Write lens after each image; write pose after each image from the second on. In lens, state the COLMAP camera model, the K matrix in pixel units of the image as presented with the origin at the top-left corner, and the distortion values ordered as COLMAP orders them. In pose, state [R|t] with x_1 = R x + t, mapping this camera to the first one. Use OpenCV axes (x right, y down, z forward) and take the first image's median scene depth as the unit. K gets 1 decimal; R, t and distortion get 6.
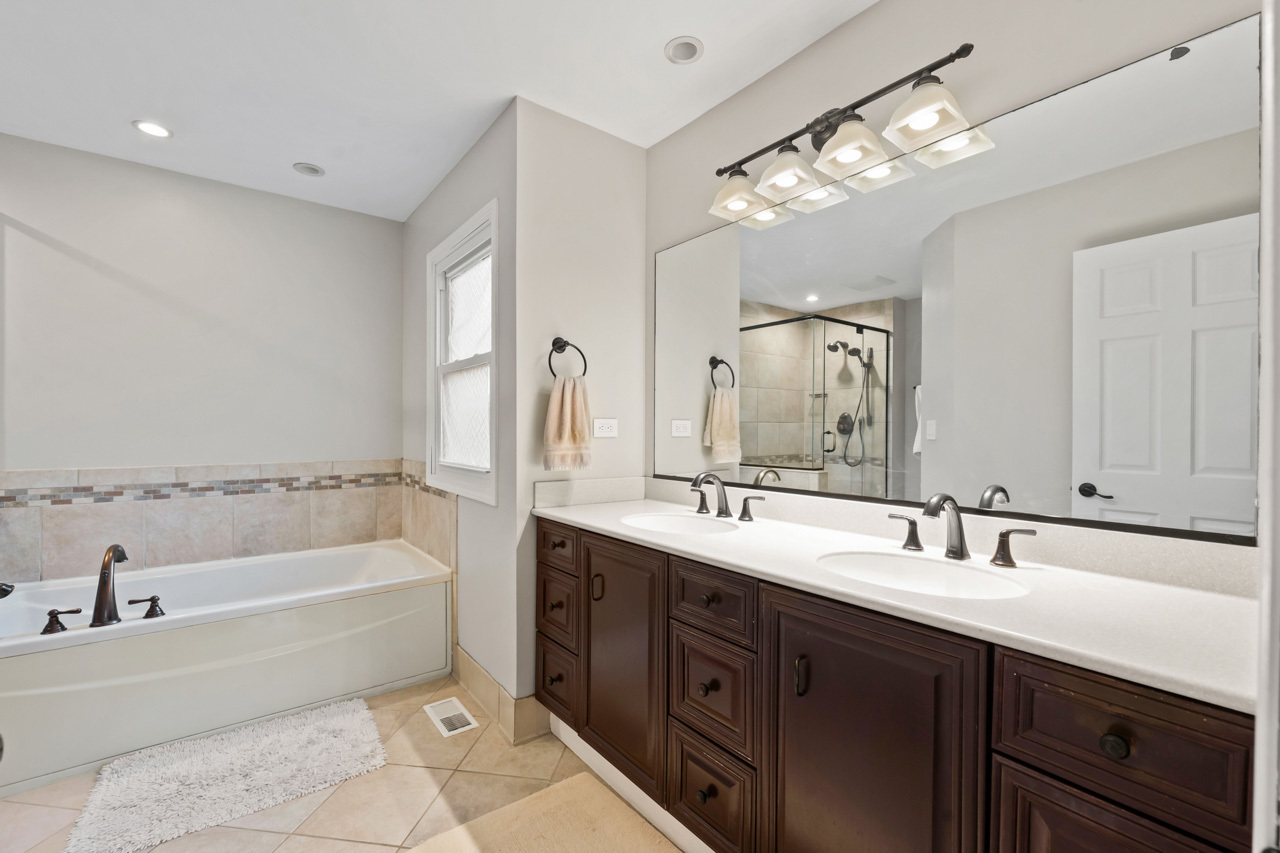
lens RADIAL K [[575.0, 0, 641.6], [0, 575.0, 428.1], [0, 0, 1]] dist [0.000784, -0.000679]
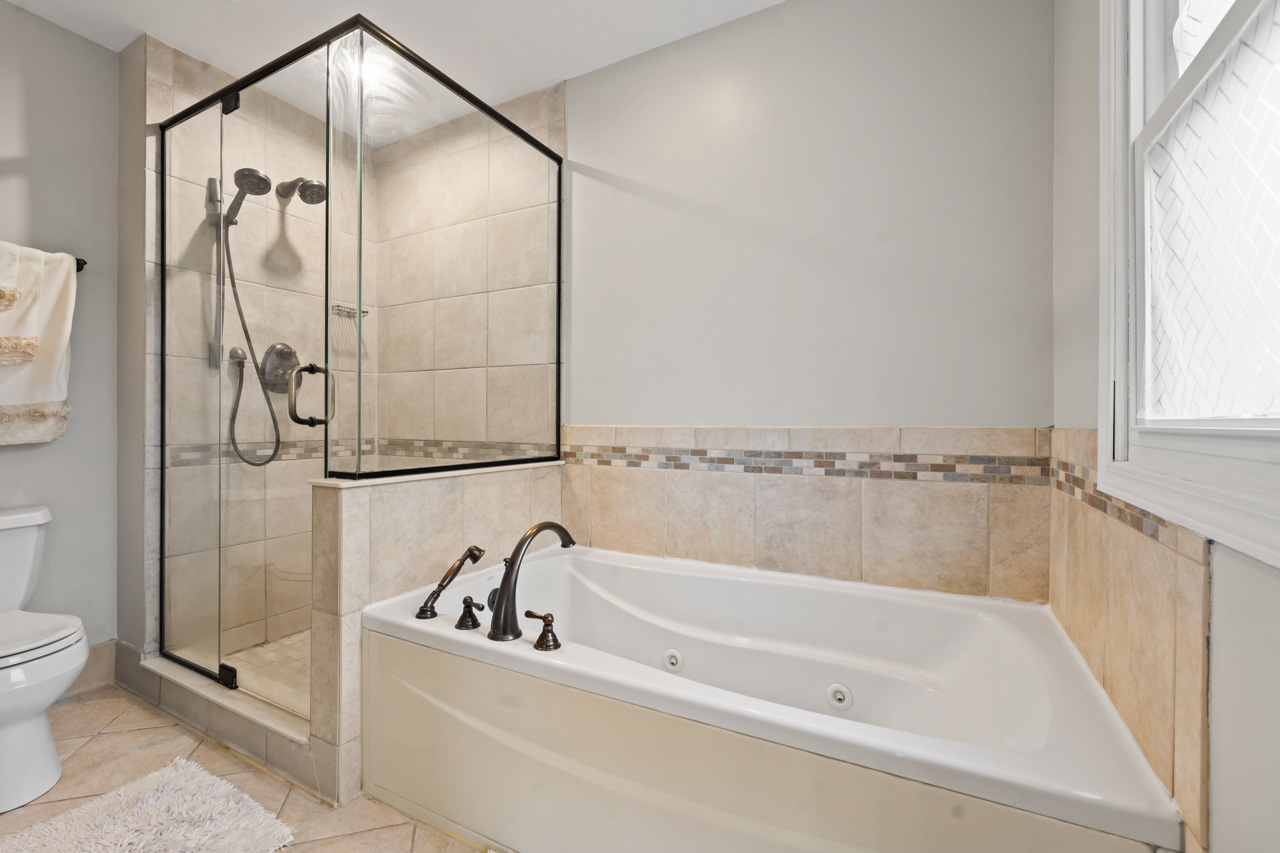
lens RADIAL K [[575.0, 0, 616.1], [0, 575.0, 417.7], [0, 0, 1]] dist [0.000784, -0.000679]
pose [[0.426867, -0.002106, -0.904312, -0.175025], [-0.006110, 0.999968, -0.005213, 0.056492], [0.904294, 0.007751, 0.426840, 0.565918]]
